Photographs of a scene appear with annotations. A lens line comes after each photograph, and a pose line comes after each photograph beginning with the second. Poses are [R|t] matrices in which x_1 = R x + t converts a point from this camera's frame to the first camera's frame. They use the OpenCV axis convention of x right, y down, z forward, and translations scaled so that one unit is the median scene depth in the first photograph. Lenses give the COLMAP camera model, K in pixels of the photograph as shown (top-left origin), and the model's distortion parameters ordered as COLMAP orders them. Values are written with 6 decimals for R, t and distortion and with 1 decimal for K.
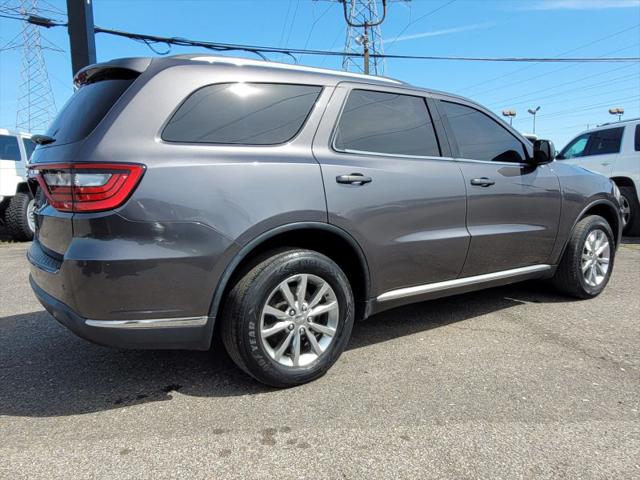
lens RADIAL K [[500.8, 0, 319.2], [0, 500.8, 226.9], [0, 0, 1]] dist [0.019010, 0.001077]
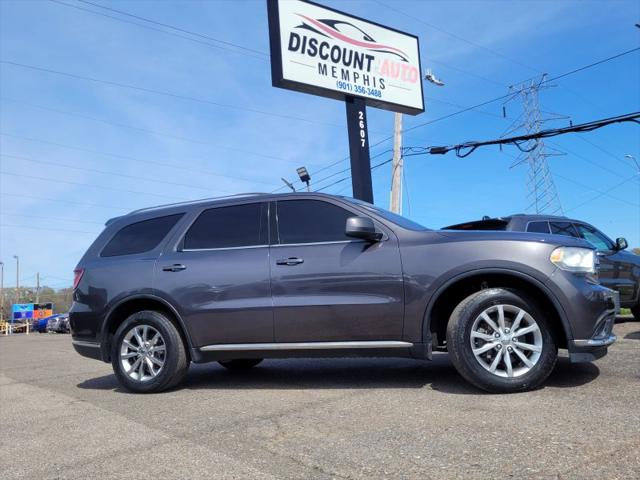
lens RADIAL K [[562.7, 0, 320.0], [0, 562.7, 240.0], [0, 0, 1]] dist [0.074256, -0.095150]
pose [[0.551781, -0.113334, -0.826252, 1.726569], [-0.033547, 0.986905, -0.157774, 0.082270], [0.833314, 0.114775, 0.540754, 0.376535]]
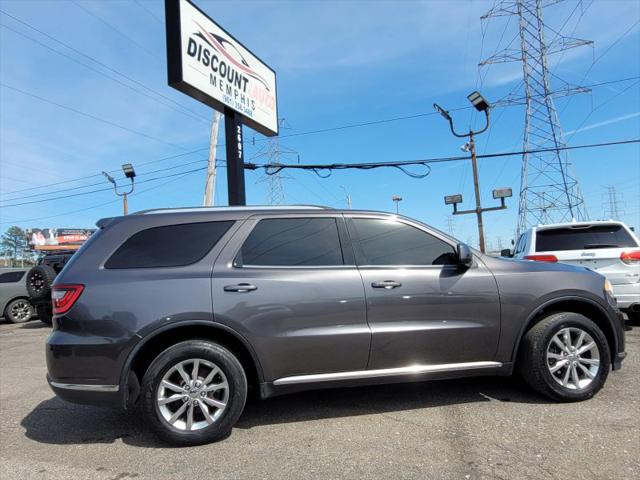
lens RADIAL K [[434.3, 0, 320.0], [0, 434.3, 240.0], [0, 0, 1]] dist [0.019257, 0.002490]
pose [[0.902645, -0.058171, -0.426437, 0.718146], [-0.008608, 0.988186, -0.153020, -0.043578], [0.430300, 0.141794, 0.891480, 0.034628]]
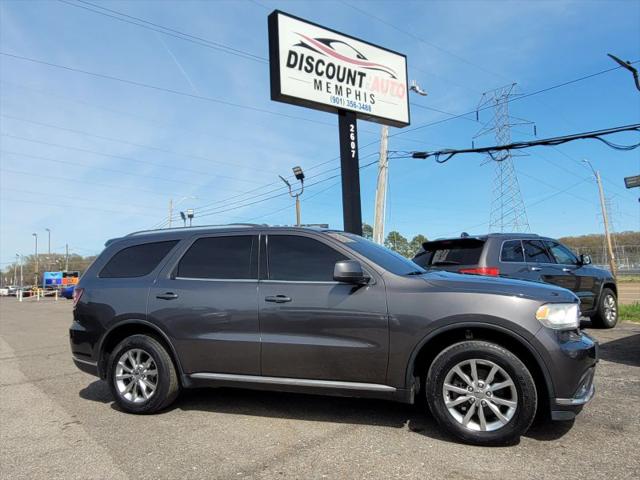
lens RADIAL K [[486.8, 0, 315.7], [0, 486.8, 244.6], [0, 0, 1]] dist [0.009118, 0.003304]
pose [[0.559964, -0.053075, -0.826815, 1.587090], [-0.061365, 0.992548, -0.105273, -0.117933], [0.826241, 0.109687, 0.552534, 0.469098]]
